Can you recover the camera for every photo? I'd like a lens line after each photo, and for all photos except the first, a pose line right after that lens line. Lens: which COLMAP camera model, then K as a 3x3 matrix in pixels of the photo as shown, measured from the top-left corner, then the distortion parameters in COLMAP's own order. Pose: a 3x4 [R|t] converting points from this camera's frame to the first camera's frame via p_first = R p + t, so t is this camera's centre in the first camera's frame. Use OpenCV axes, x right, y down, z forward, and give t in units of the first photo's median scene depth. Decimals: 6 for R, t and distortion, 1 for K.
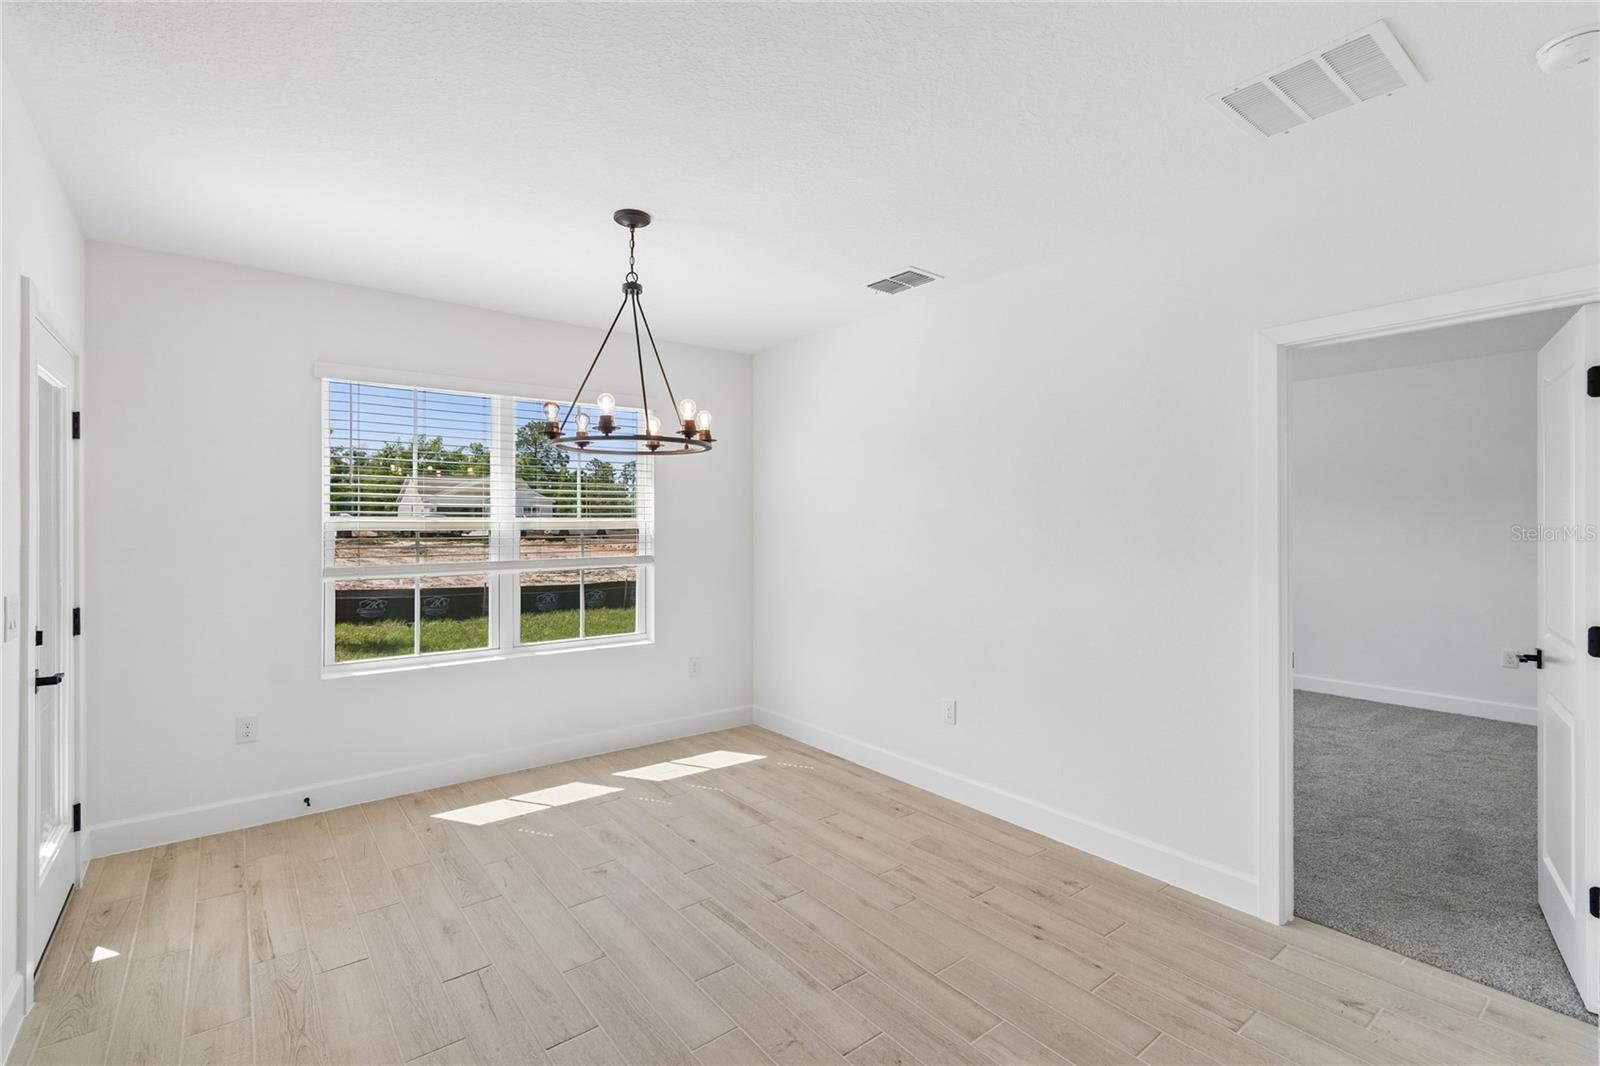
lens RADIAL K [[727.6, 0, 784.4], [0, 727.6, 520.6], [0, 0, 1]] dist [0.007047, -0.001908]
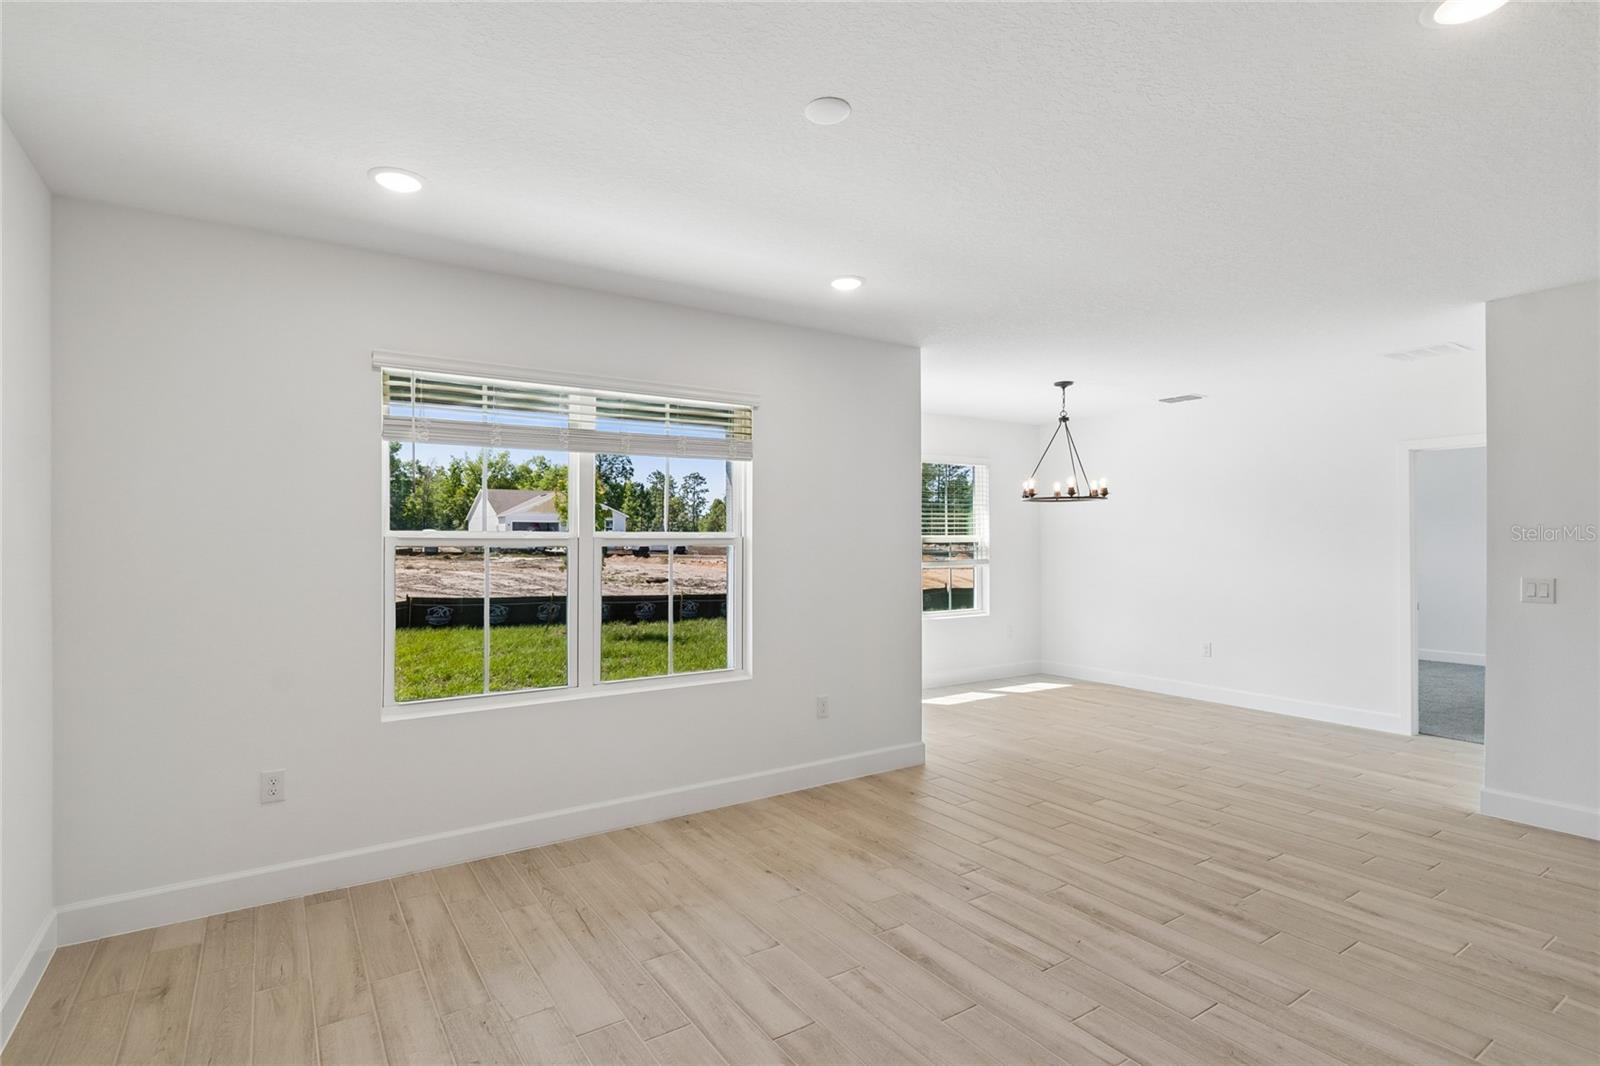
lens RADIAL K [[789.2, 0, 802.3], [0, 789.2, 543.9], [0, 0, 1]] dist [0.003957, -0.002450]
pose [[0.998319, -0.001666, -0.057930, -0.587492], [0.002273, 0.999943, 0.010416, -0.004531], [0.057910, -0.010530, 0.998266, -0.864503]]
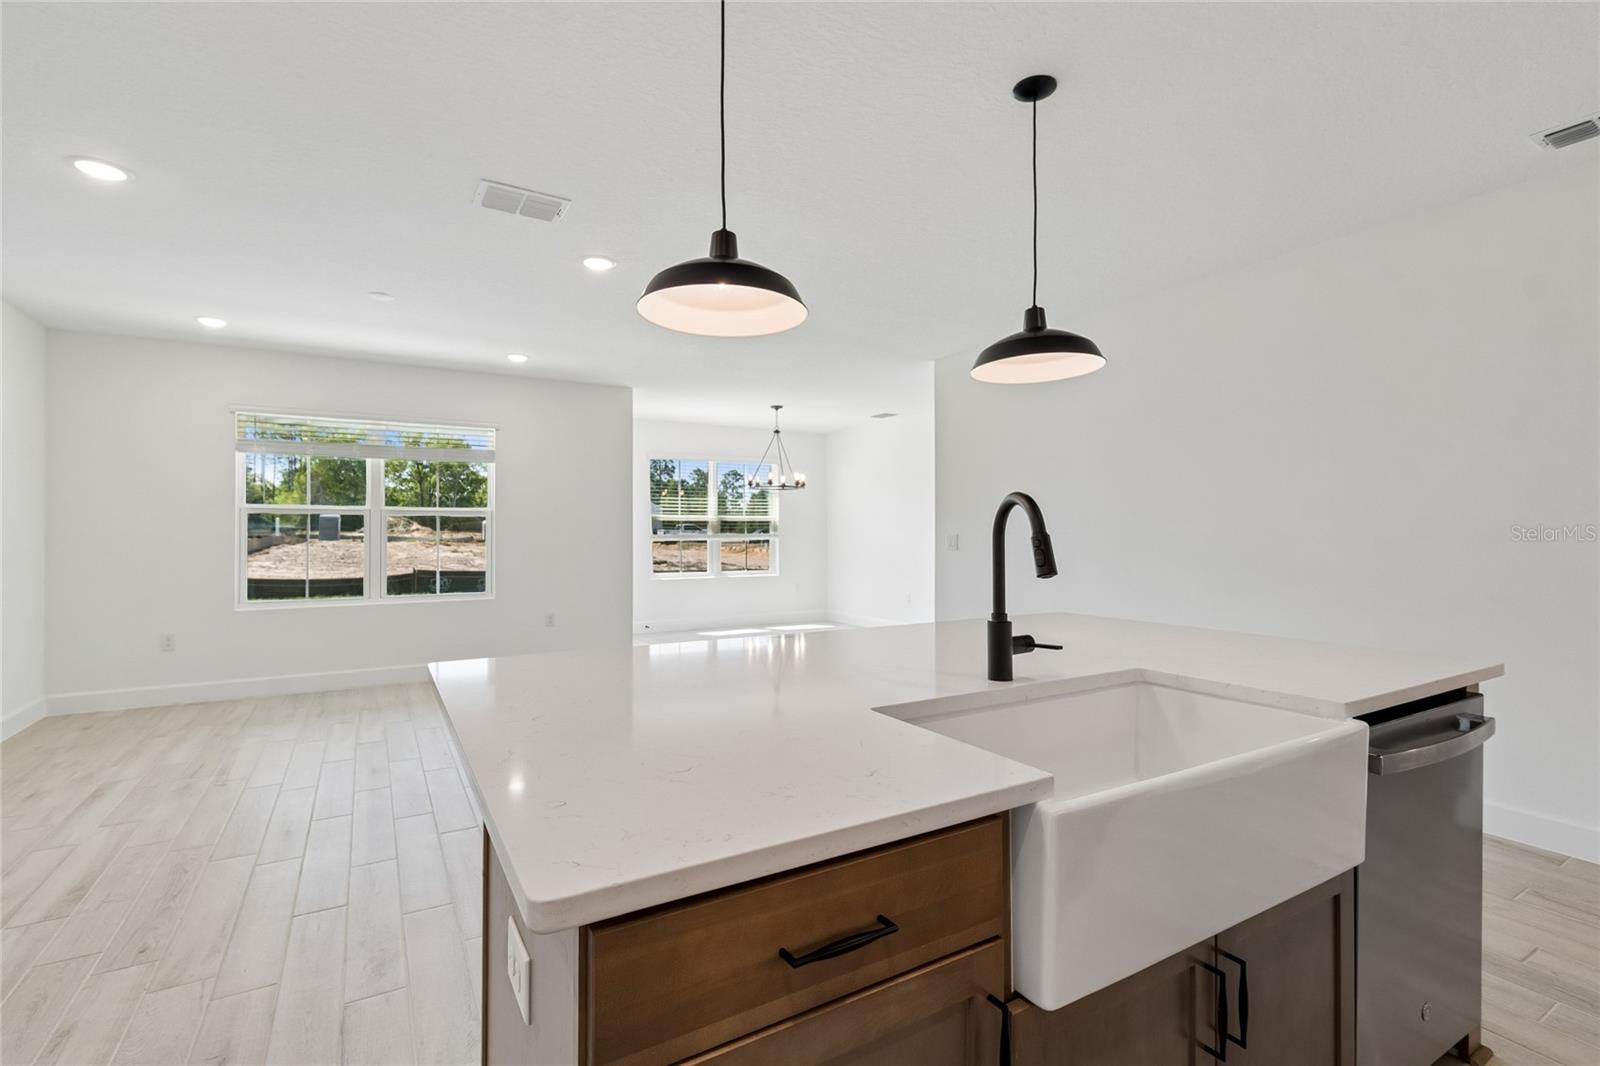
lens RADIAL K [[727.6, 0, 796.8], [0, 727.6, 528.3], [0, 0, 1]] dist [0.007047, -0.001908]
pose [[0.993362, -0.001313, -0.115024, 0.139613], [0.001405, 0.999999, 0.000720, 0.037699], [0.115023, -0.000877, 0.993362, -1.309319]]
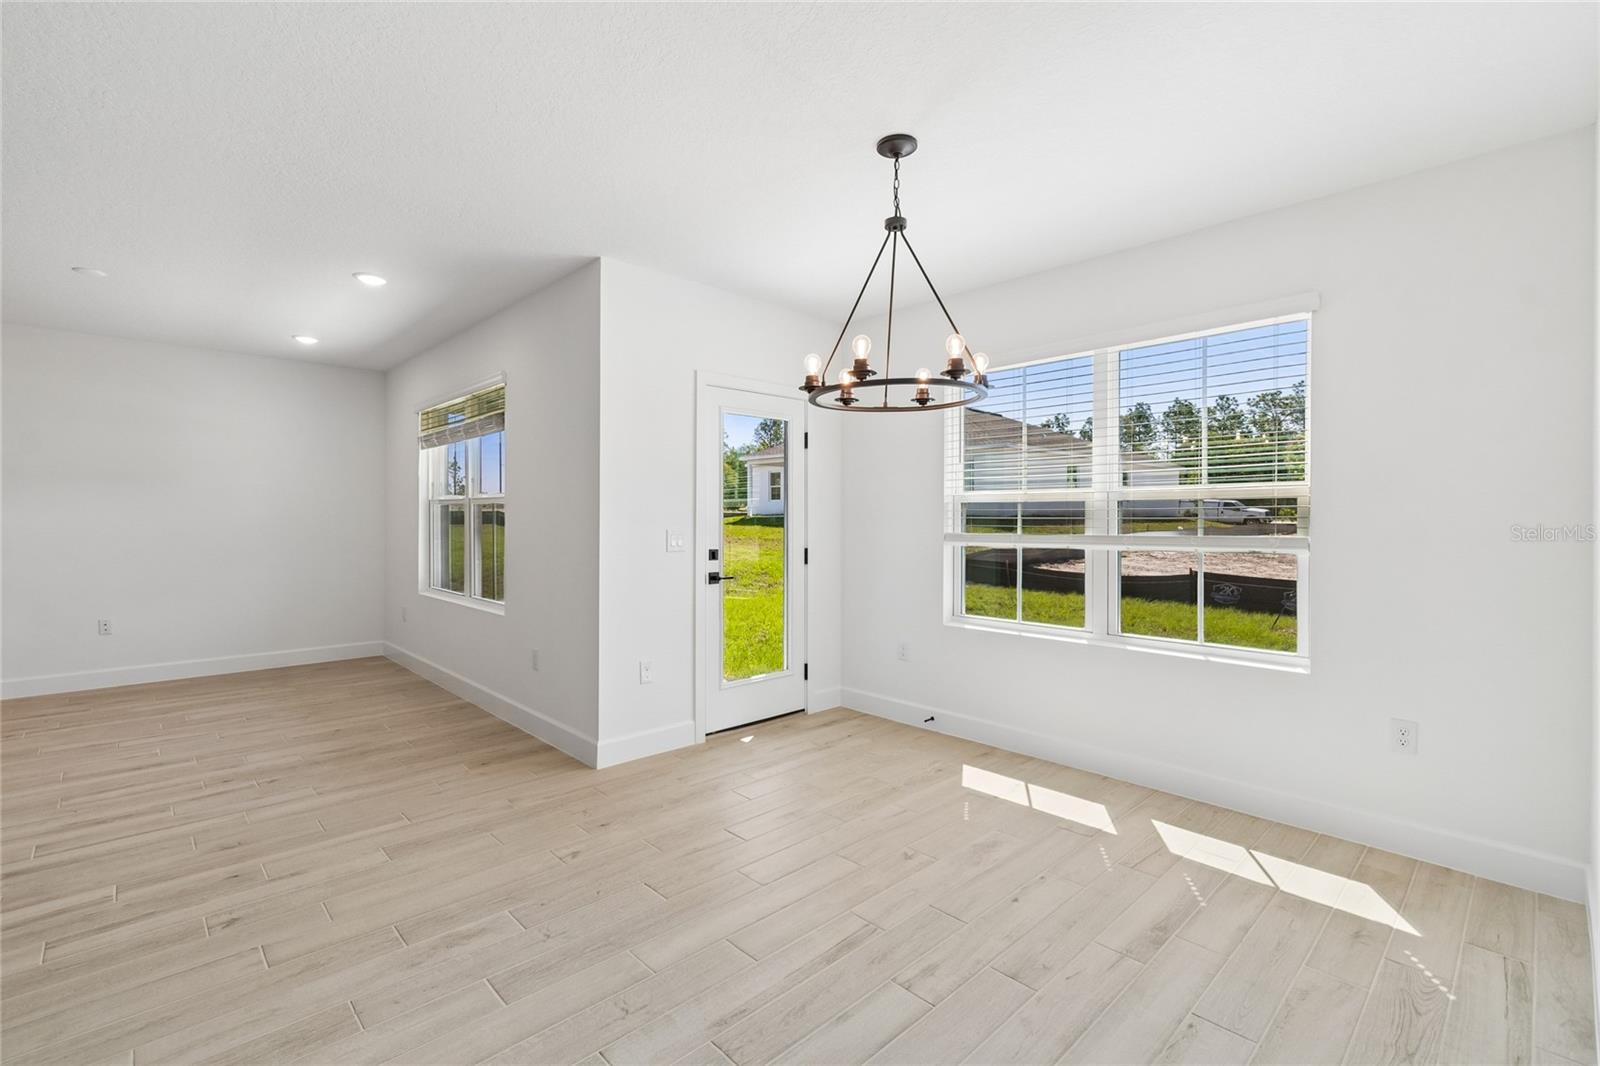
lens RADIAL K [[727.6, 0, 790.5], [0, 727.6, 522.0], [0, 0, 1]] dist [0.007047, -0.001908]
pose [[0.090195, 0.009103, -0.995882, 0.502567], [0.001173, 0.999957, 0.009247, 0.031396], [0.995923, -0.002002, 0.090181, 0.578104]]
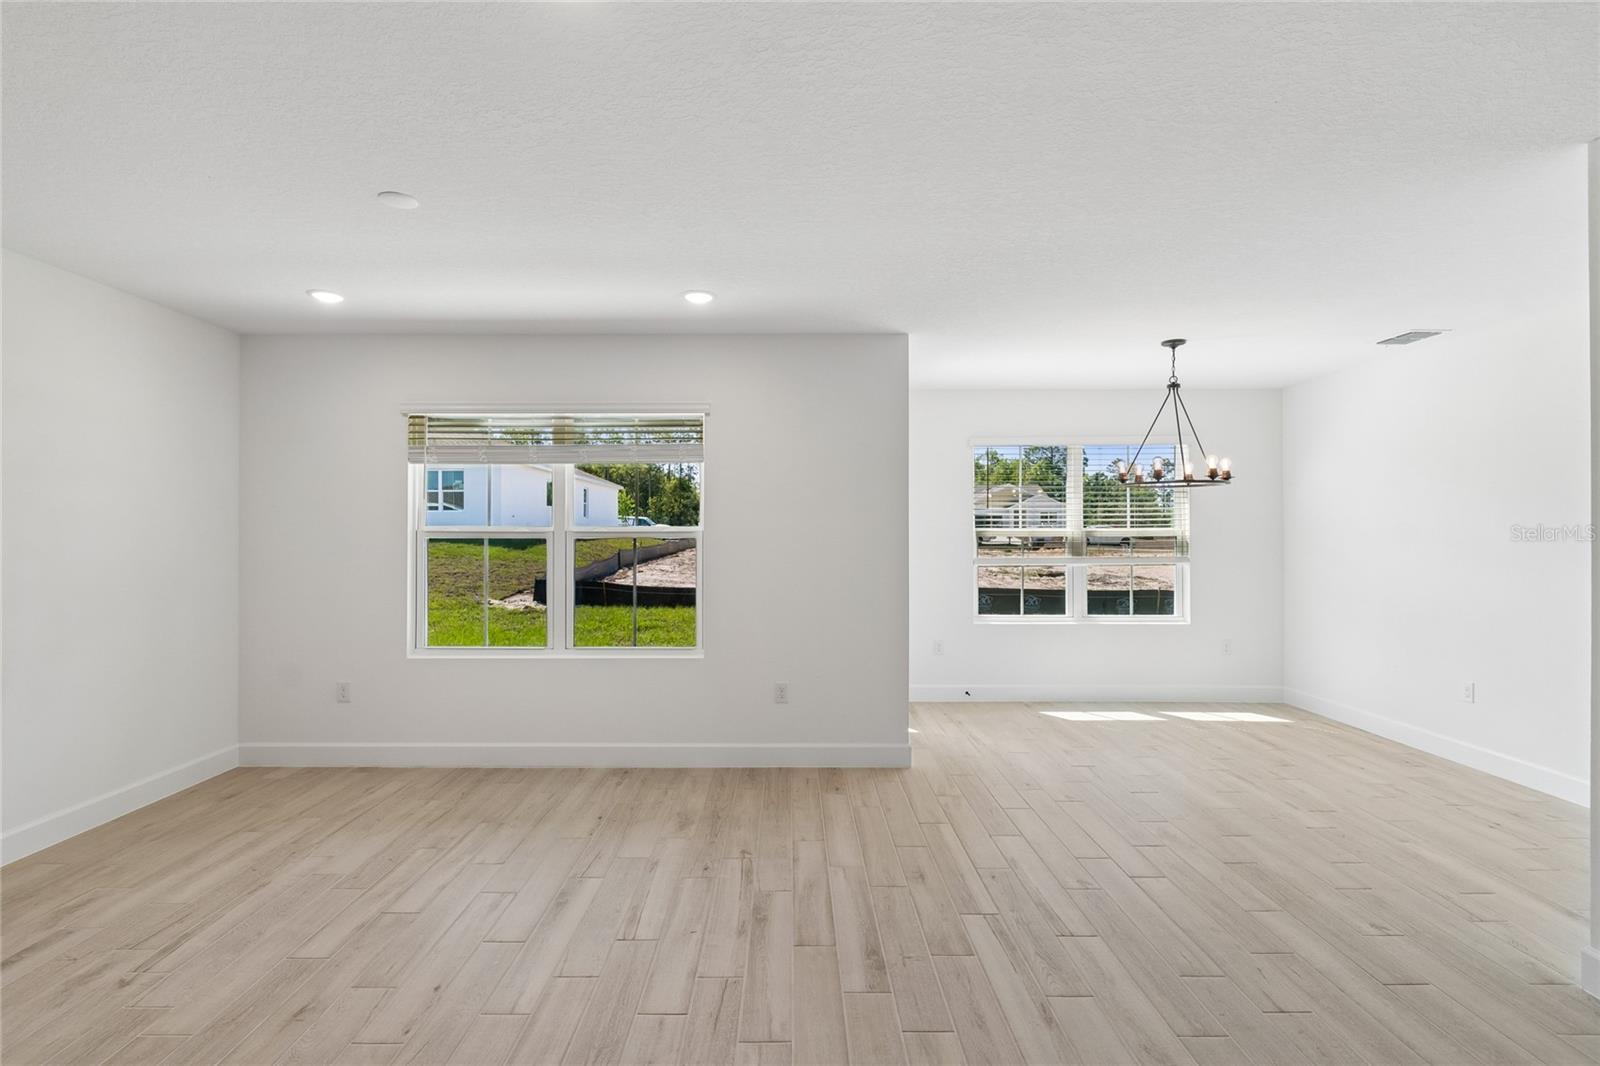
lens RADIAL K [[789.2, 0, 787.1], [0, 789.2, 524.3], [0, 0, 1]] dist [0.003957, -0.002450]
pose [[0.796043, -0.005199, -0.605218, 0.121980], [0.002019, 0.999980, -0.005934, -0.003774], [0.605237, 0.003502, 0.796038, -0.664635]]
